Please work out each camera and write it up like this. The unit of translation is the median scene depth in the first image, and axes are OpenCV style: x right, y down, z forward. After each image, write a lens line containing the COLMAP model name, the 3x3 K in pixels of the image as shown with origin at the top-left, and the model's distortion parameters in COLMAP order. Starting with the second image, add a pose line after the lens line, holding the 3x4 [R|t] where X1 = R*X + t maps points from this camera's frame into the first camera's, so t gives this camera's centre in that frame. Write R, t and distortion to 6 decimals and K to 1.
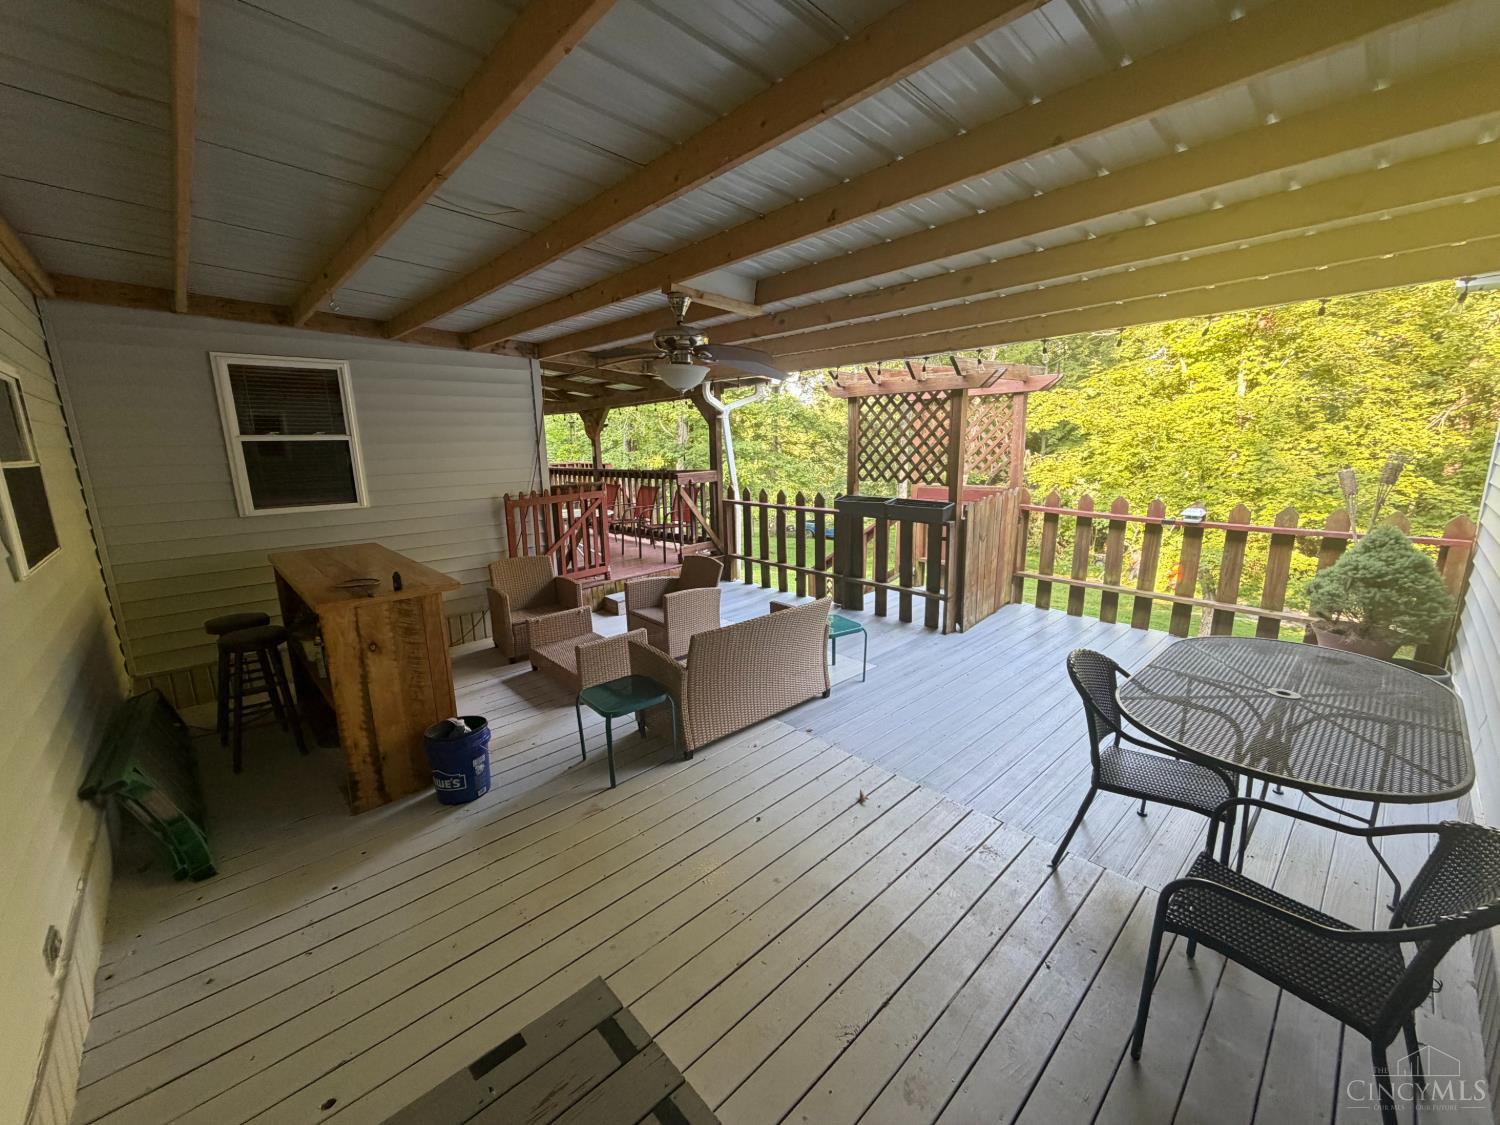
lens RADIAL K [[601.4, 0, 763.4], [0, 601.4, 563.4], [0, 0, 1]] dist [-0.008967, -0.000143]
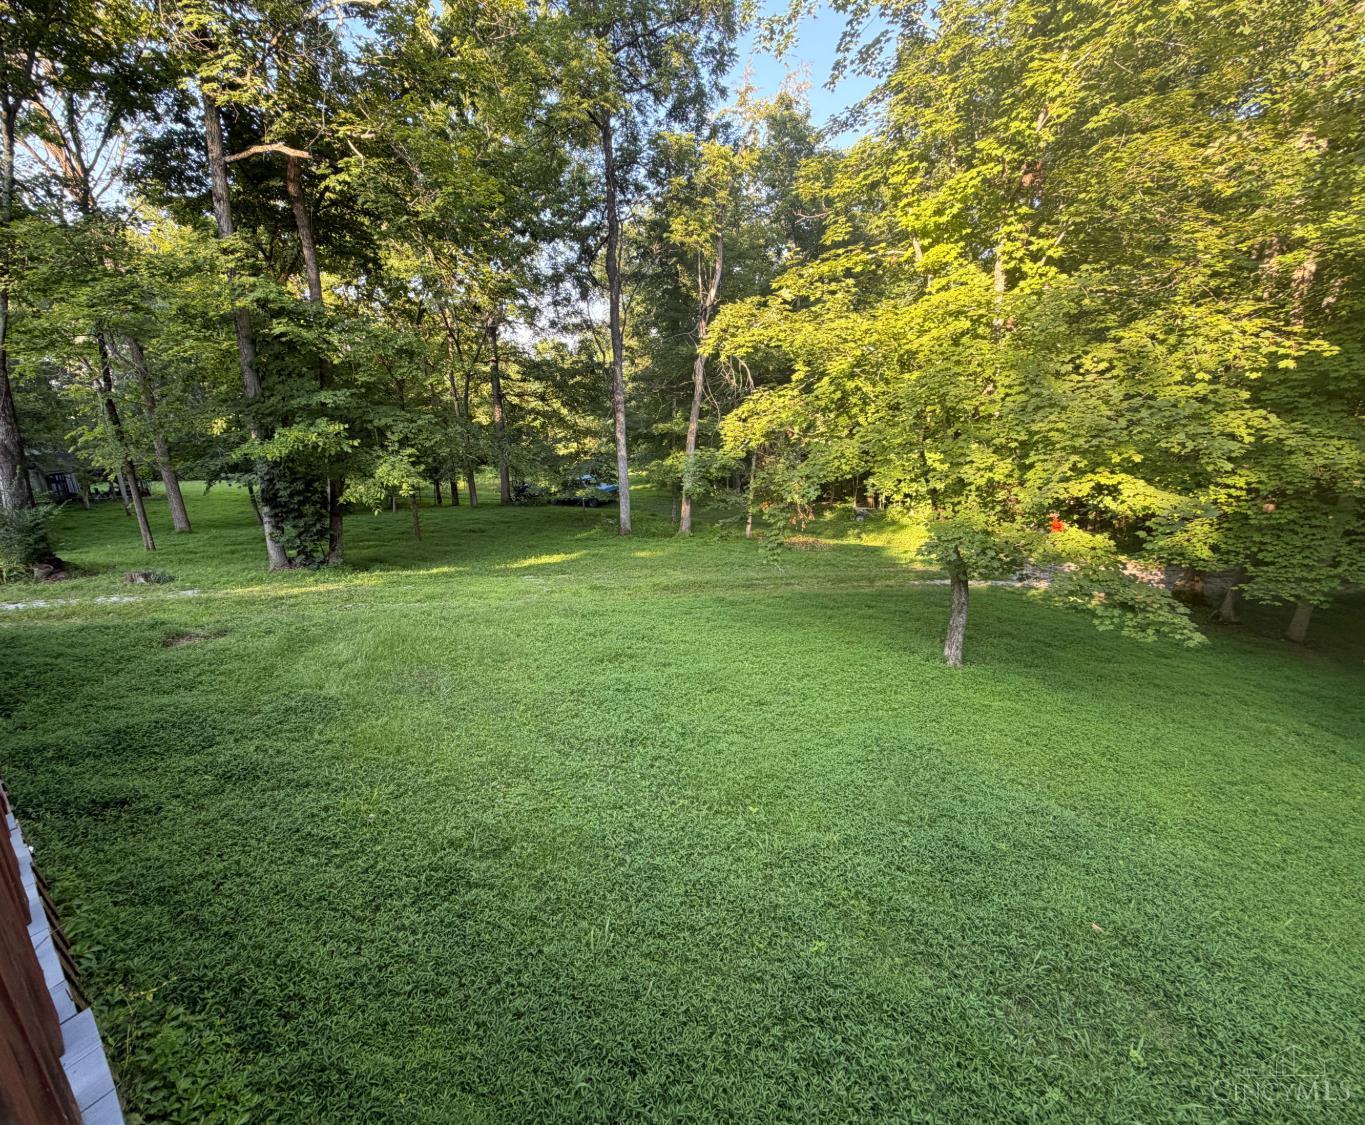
lens RADIAL K [[600.6, 0, 672.7], [0, 600.6, 555.6], [0, 0, 1]] dist [0.011419, 0.000425]
pose [[0.985319, -0.075201, 0.153271, 0.328825], [0.064318, 0.995124, 0.074778, -0.068443], [-0.158147, -0.063823, 0.985351, 0.391038]]
